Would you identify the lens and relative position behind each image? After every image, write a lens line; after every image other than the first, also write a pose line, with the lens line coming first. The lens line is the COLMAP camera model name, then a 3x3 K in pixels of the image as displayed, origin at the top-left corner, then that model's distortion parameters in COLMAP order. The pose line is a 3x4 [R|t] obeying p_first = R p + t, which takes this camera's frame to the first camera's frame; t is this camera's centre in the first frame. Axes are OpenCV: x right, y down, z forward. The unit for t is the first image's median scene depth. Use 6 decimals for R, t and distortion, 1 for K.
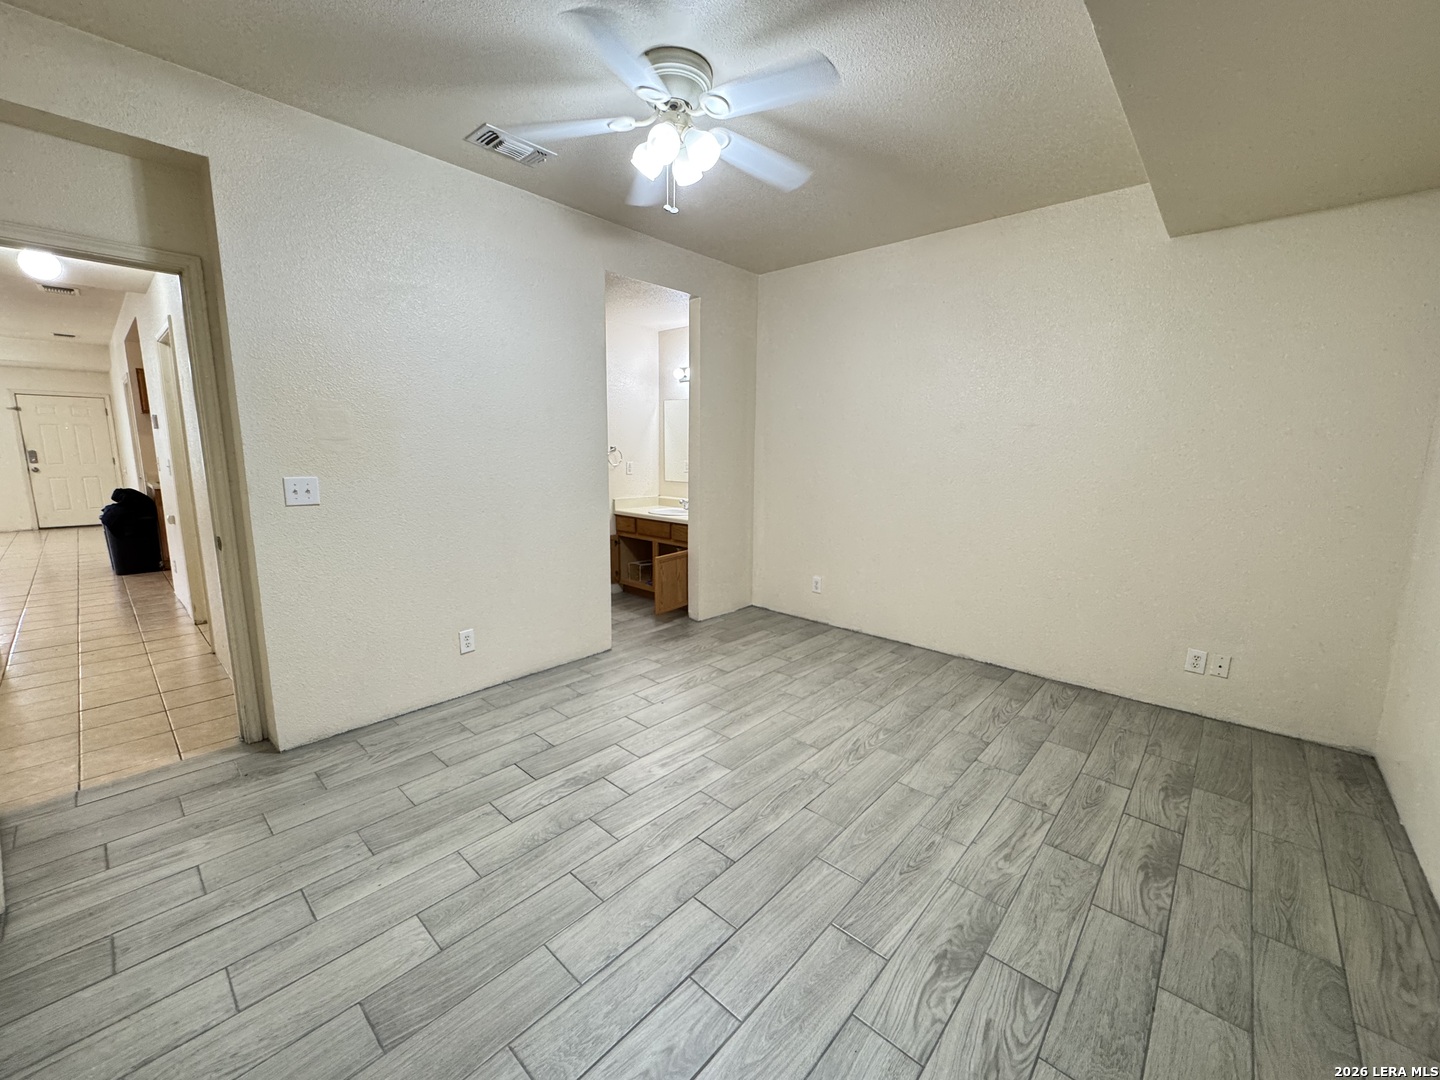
lens RADIAL K [[581.8, 0, 720.0], [0, 581.8, 540.0], [0, 0, 1]] dist [0.000284, 0.000015]
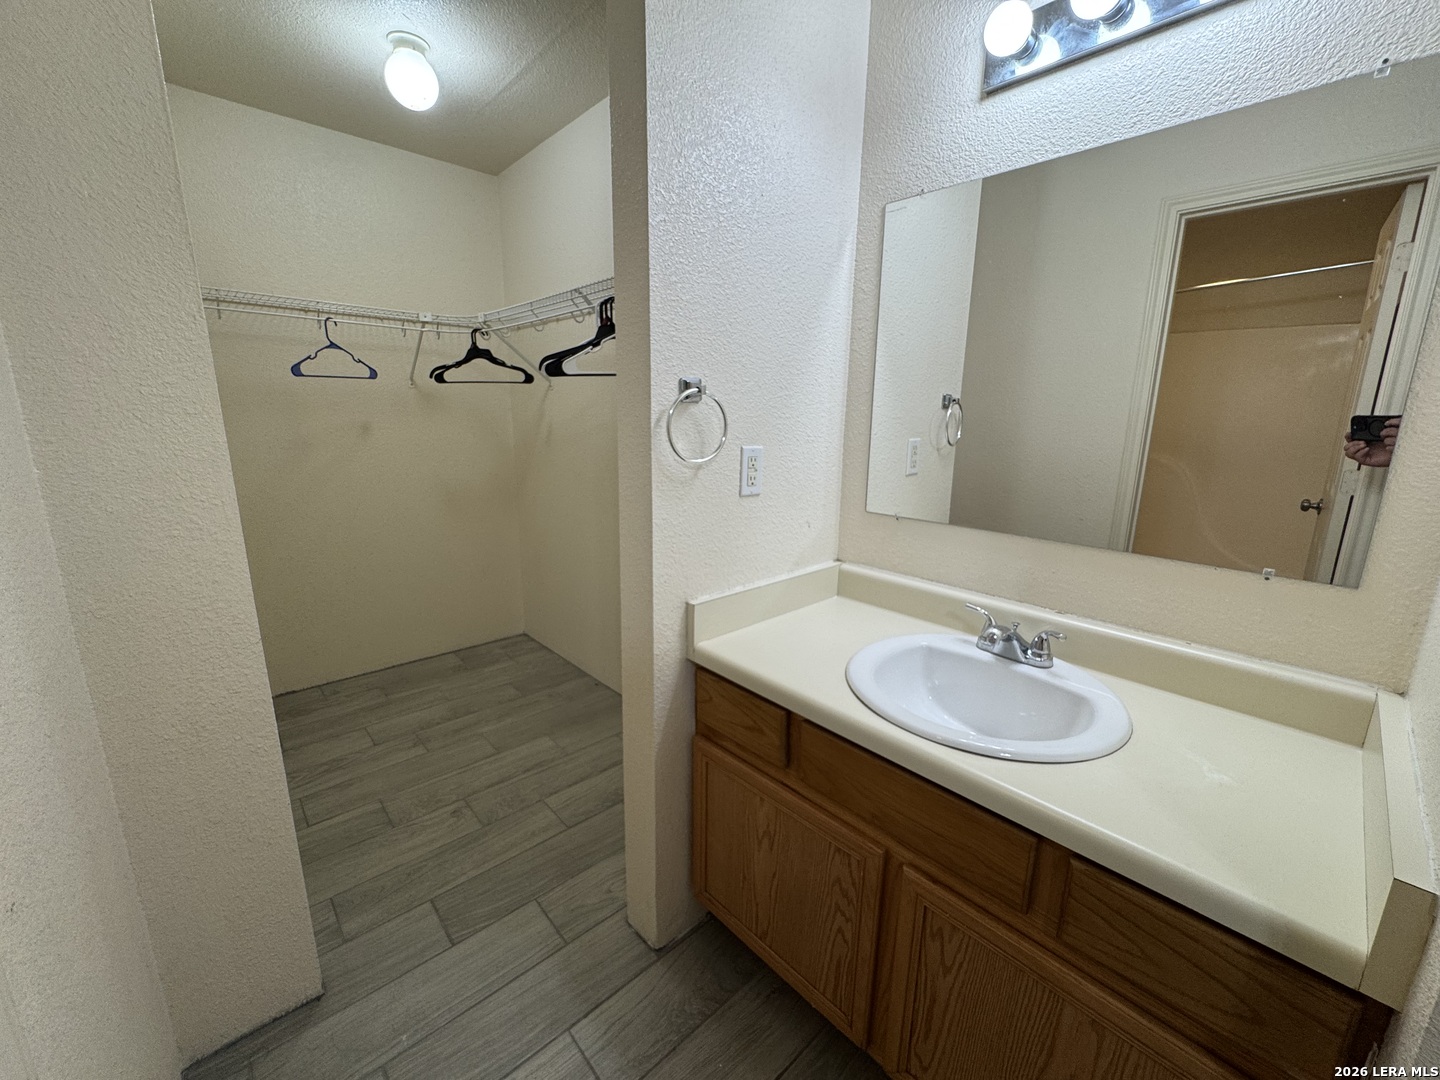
lens RADIAL K [[581.8, 0, 720.0], [0, 581.8, 540.0], [0, 0, 1]] dist [0.000284, 0.000015]
pose [[0.992690, 0.019367, -0.119126, -0.144500], [-0.012754, 0.998348, 0.056024, -0.112445], [0.120014, -0.054095, 0.991297, 0.777293]]
